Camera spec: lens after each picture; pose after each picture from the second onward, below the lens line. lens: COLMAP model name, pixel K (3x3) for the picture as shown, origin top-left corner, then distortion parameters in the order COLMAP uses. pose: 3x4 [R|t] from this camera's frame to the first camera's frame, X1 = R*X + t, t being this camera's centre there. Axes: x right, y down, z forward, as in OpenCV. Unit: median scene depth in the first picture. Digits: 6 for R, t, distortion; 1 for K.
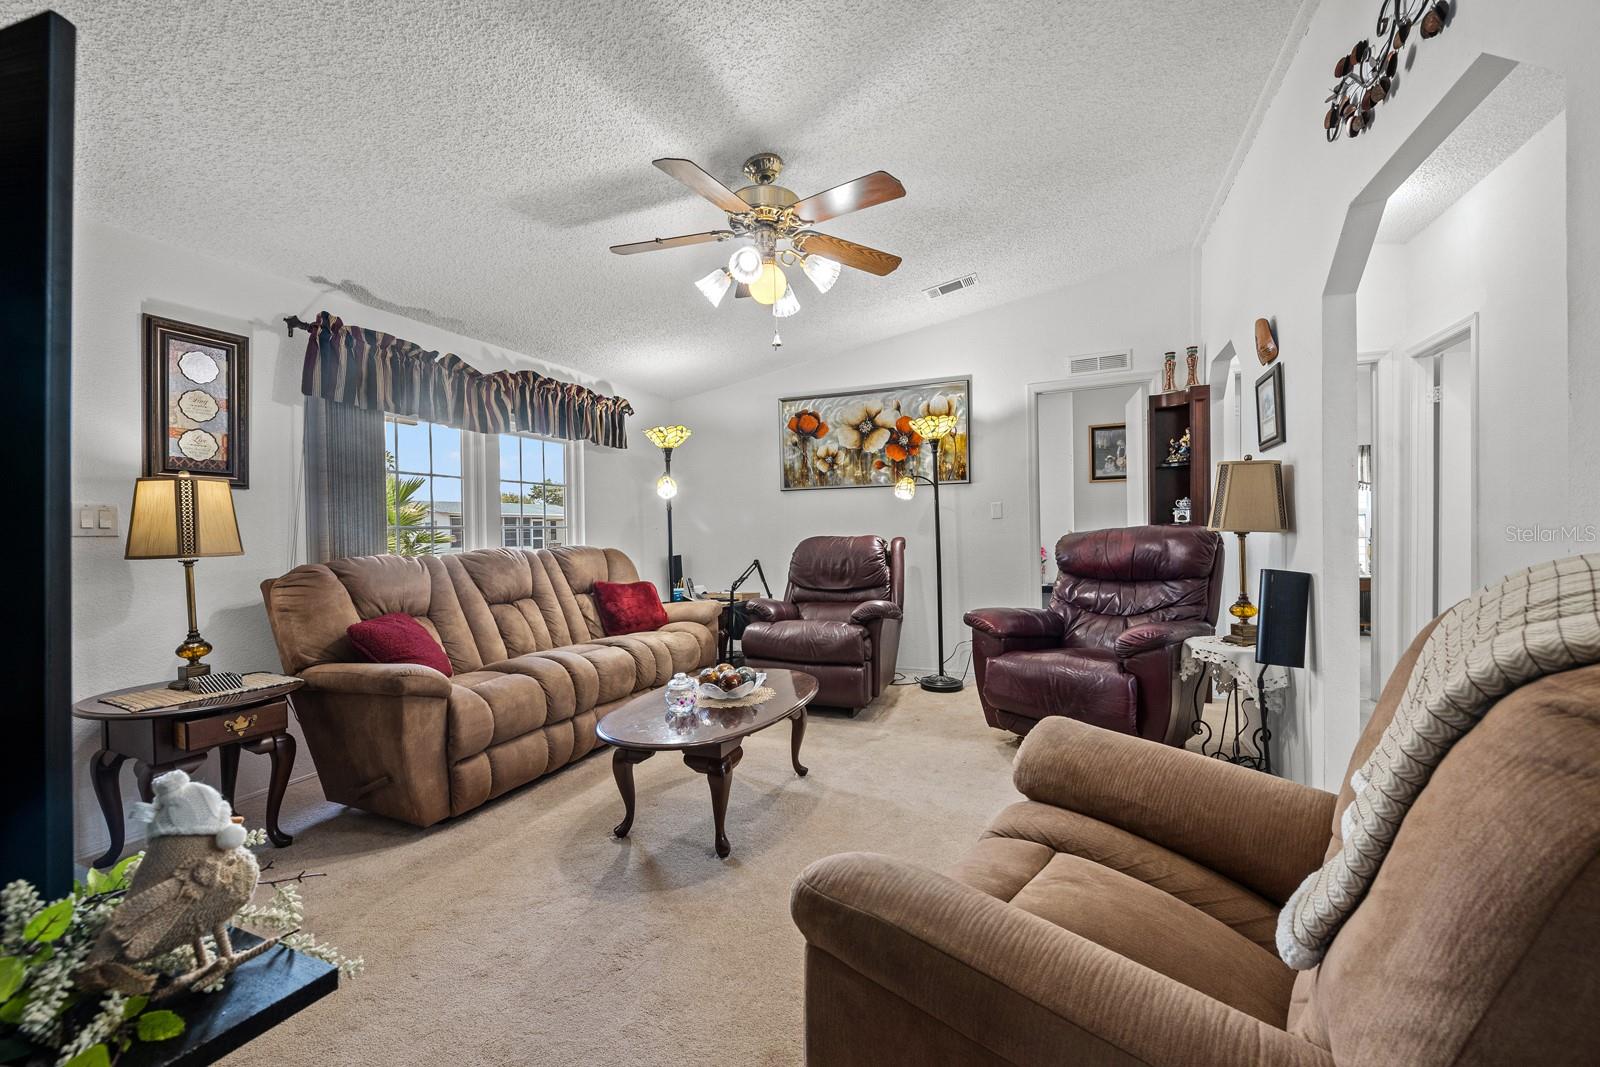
lens RADIAL K [[639.1, 0, 800.0], [0, 639.1, 533.5], [0, 0, 1]] dist [0.001831, -0.000001]
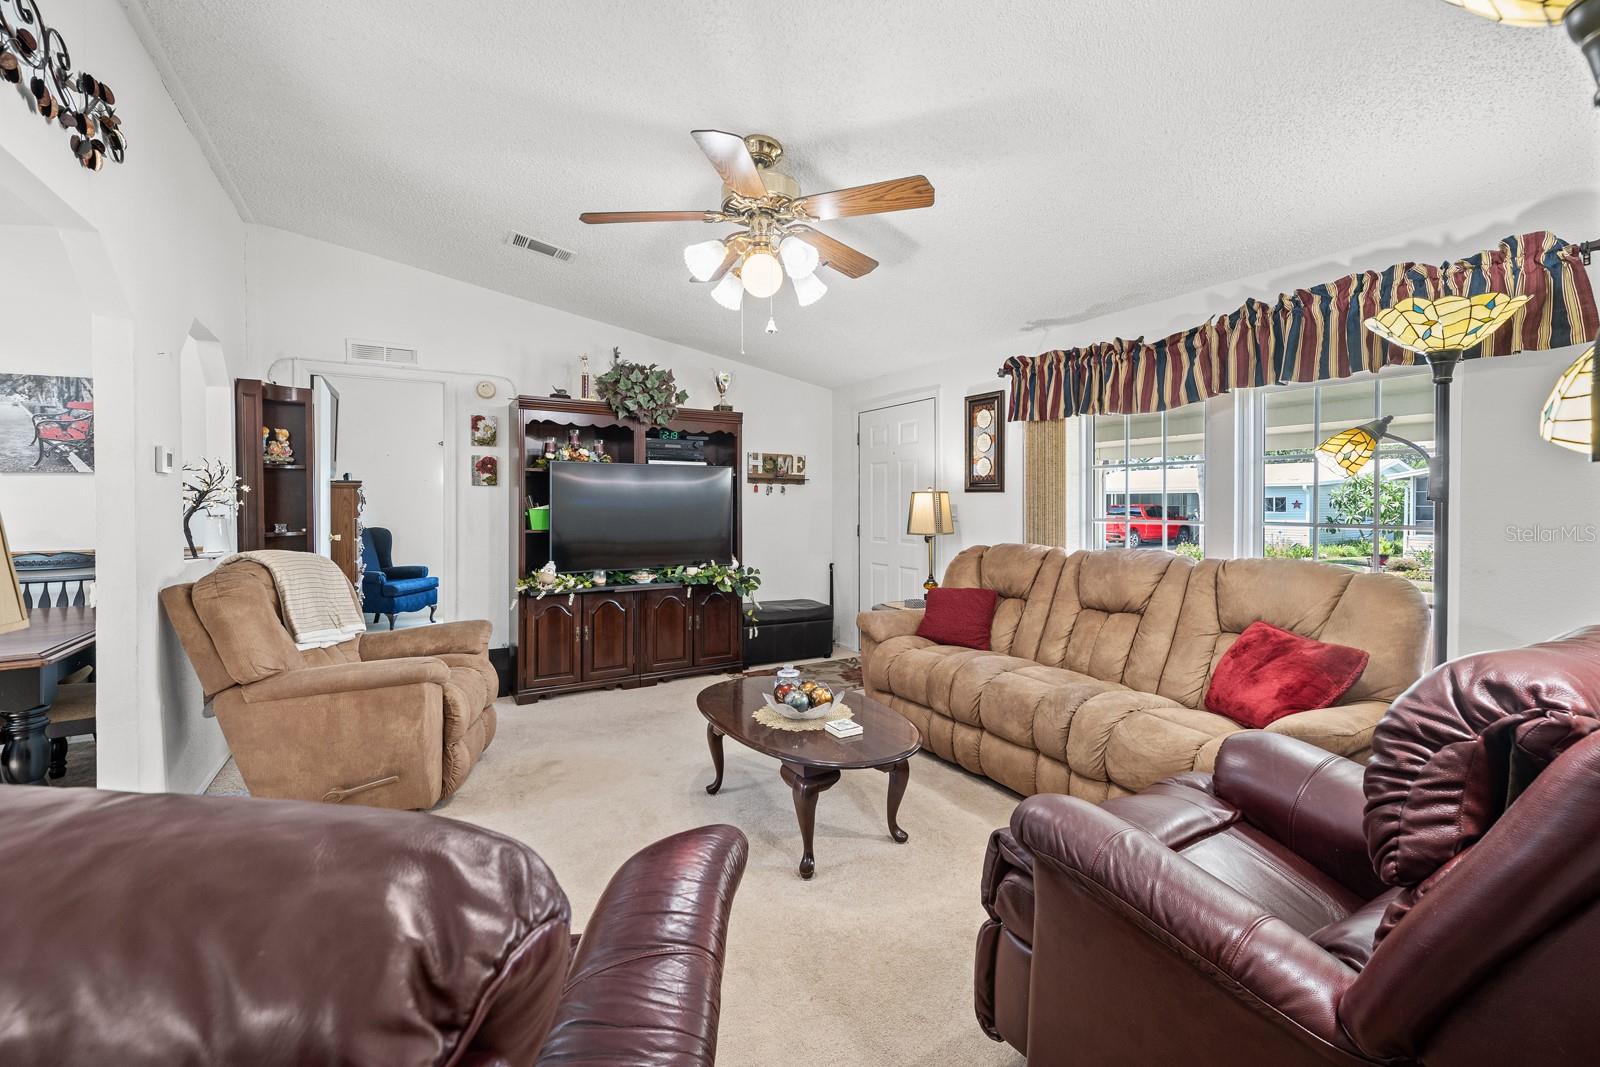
lens RADIAL K [[656.7, 0, 798.5], [0, 656.7, 508.3], [0, 0, 1]] dist [0.007913, 0.000130]
pose [[-0.600729, 0.025827, -0.799035, 0.432250], [0.009330, 0.999636, 0.025296, -0.050308], [0.799398, 0.007741, -0.600752, 1.022952]]
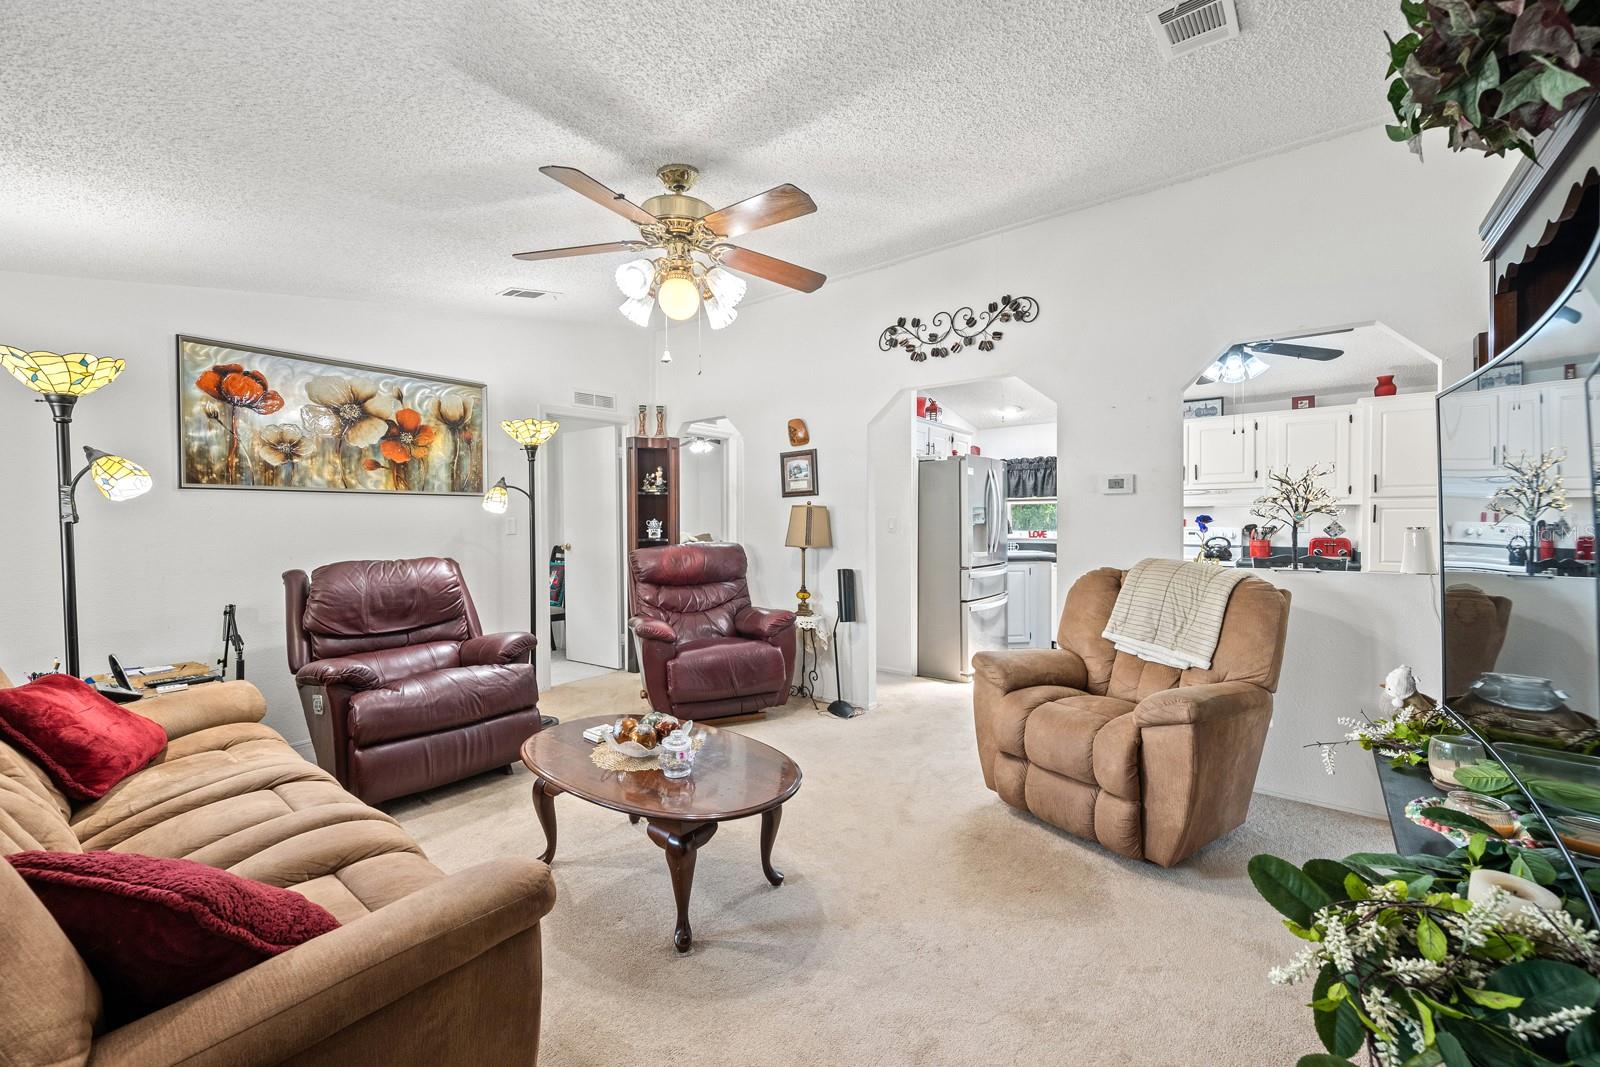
lens RADIAL K [[646.7, 0, 793.0], [0, 646.7, 529.1], [0, 0, 1]] dist [0.012210, -0.004350]
pose [[0.273180, 0.003286, 0.961957, -0.594813], [0.007963, 0.999952, -0.005677, -0.026056], [-0.961930, 0.009211, 0.273141, 0.364814]]
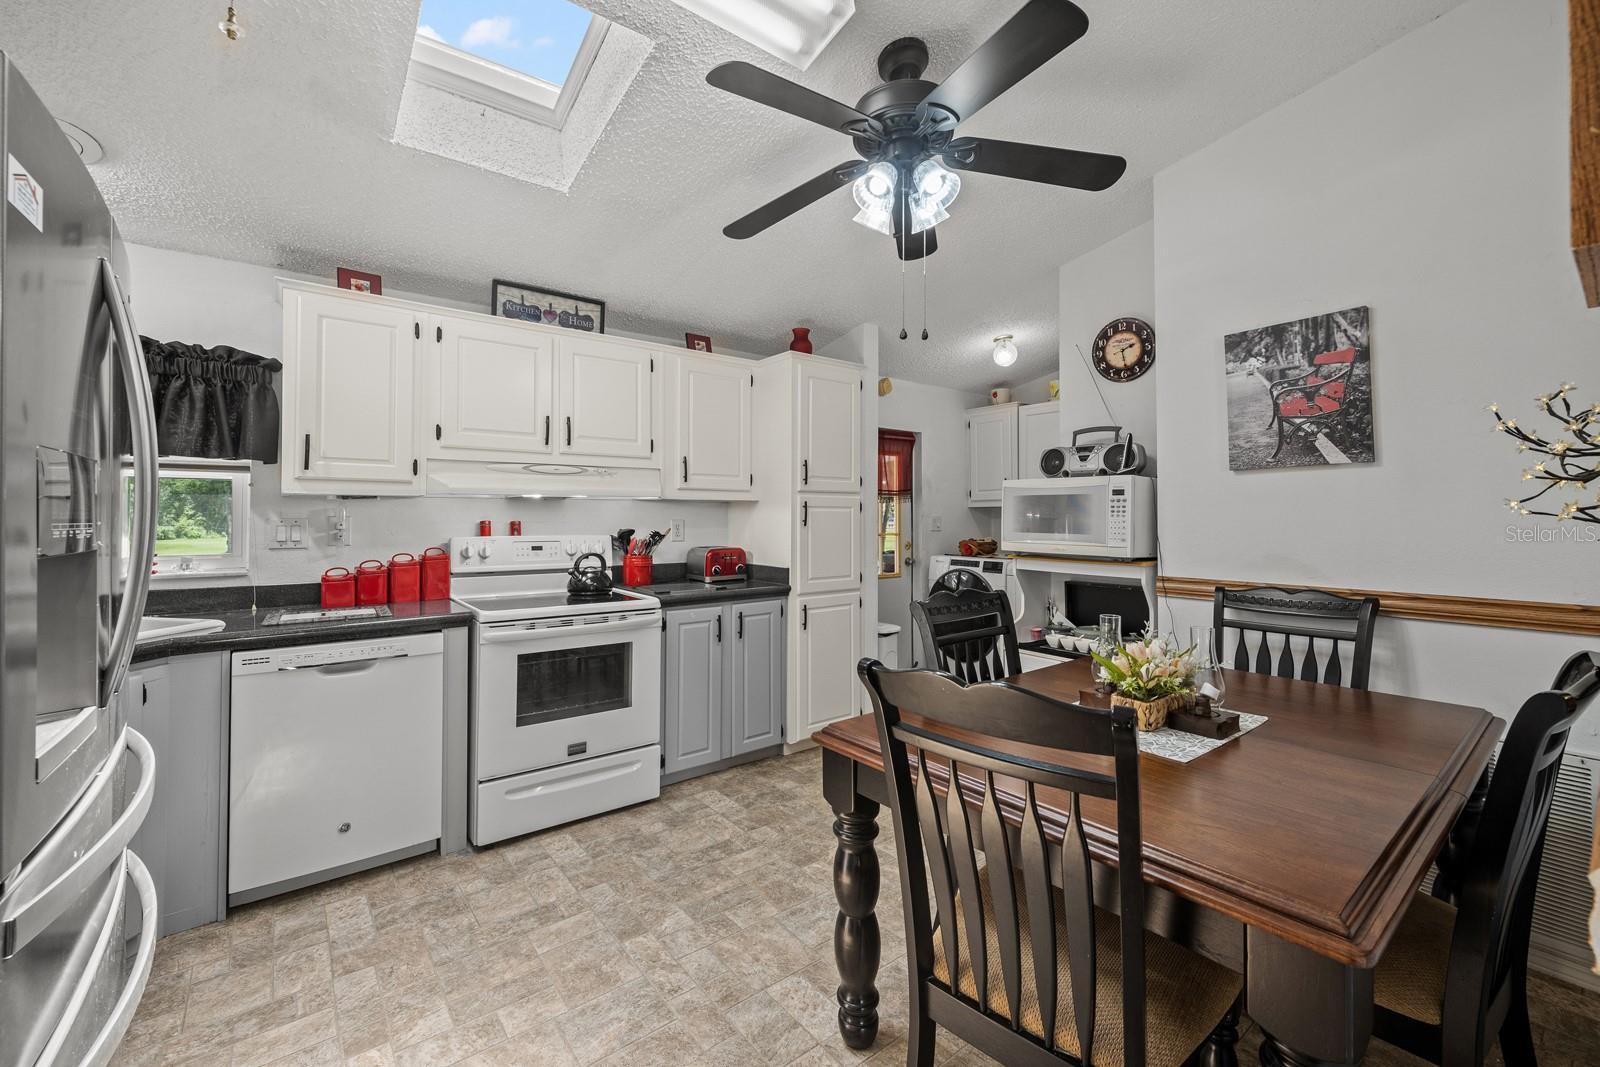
lens RADIAL K [[648.6, 0, 791.3], [0, 648.6, 511.8], [0, 0, 1]] dist [-0.001276, -0.000243]
pose [[-0.864218, 0.017019, 0.502829, 0.417089], [0.016508, 0.999849, -0.005470, -0.050643], [-0.502846, 0.003573, -0.864369, 0.413146]]
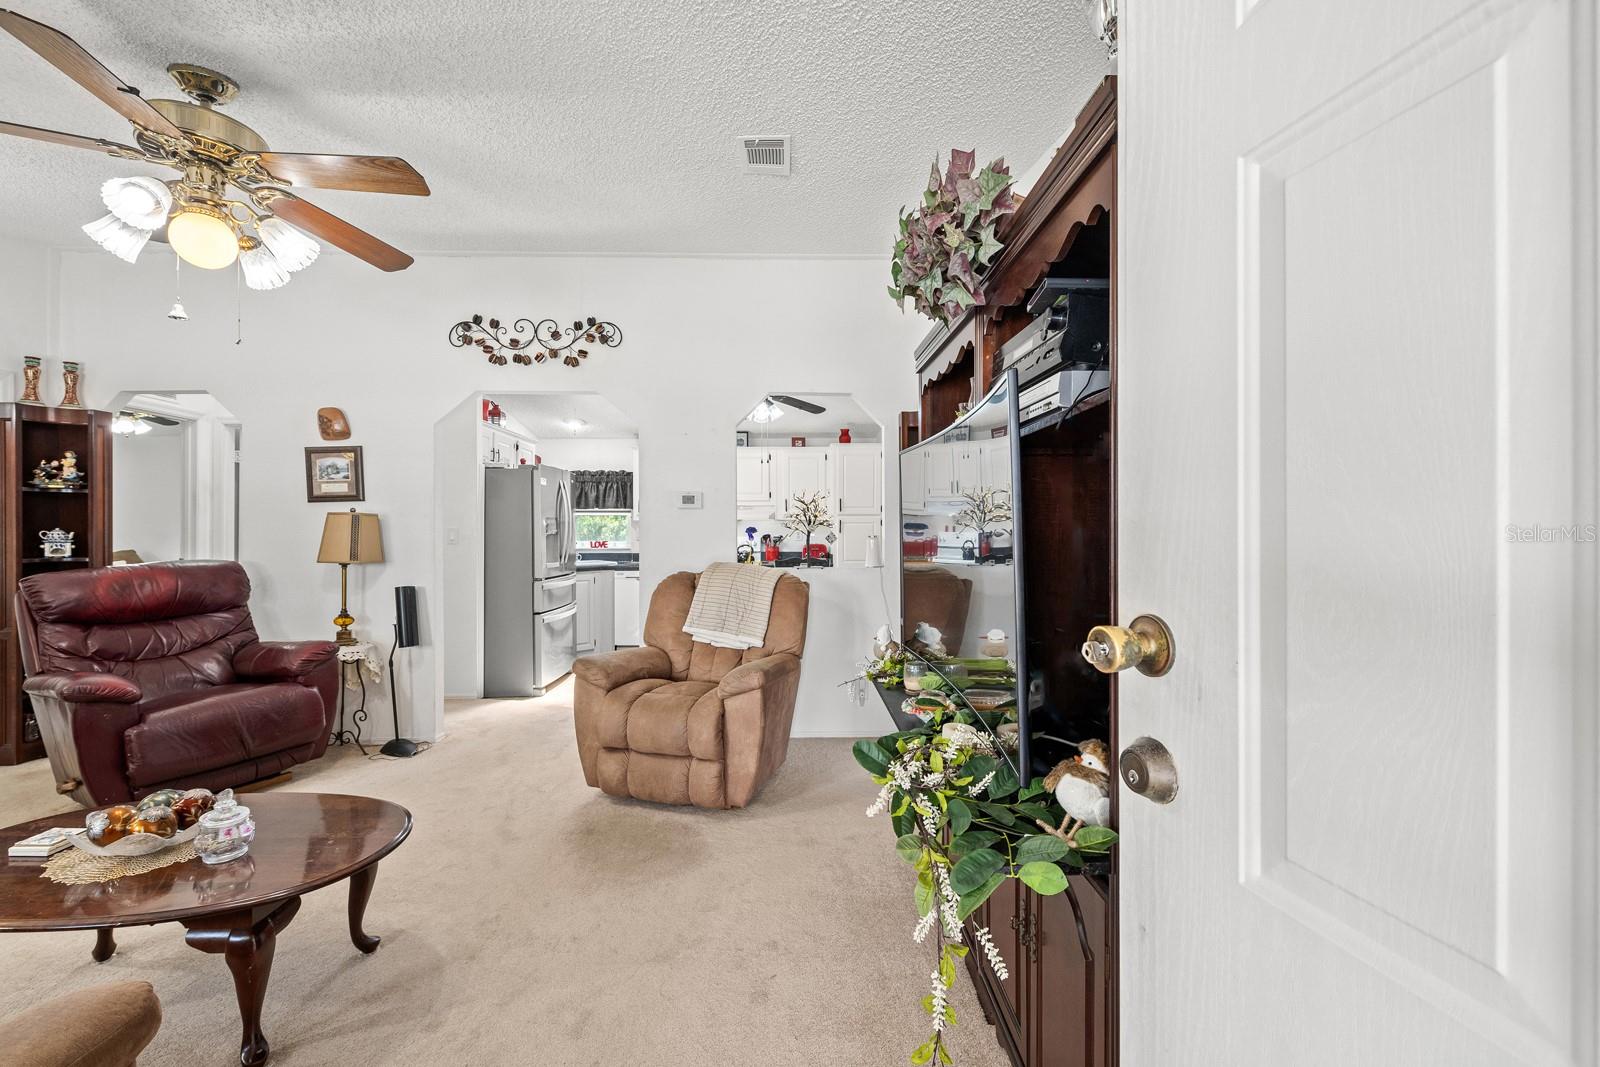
lens RADIAL K [[653.3, 0, 805.4], [0, 653.3, 532.0], [0, 0, 1]] dist [0.002758, -0.000347]
pose [[-0.411119, 0.015467, 0.911450, -0.641653], [0.017930, 0.999800, -0.008879, -0.025443], [-0.911405, 0.012692, -0.411314, 0.432695]]
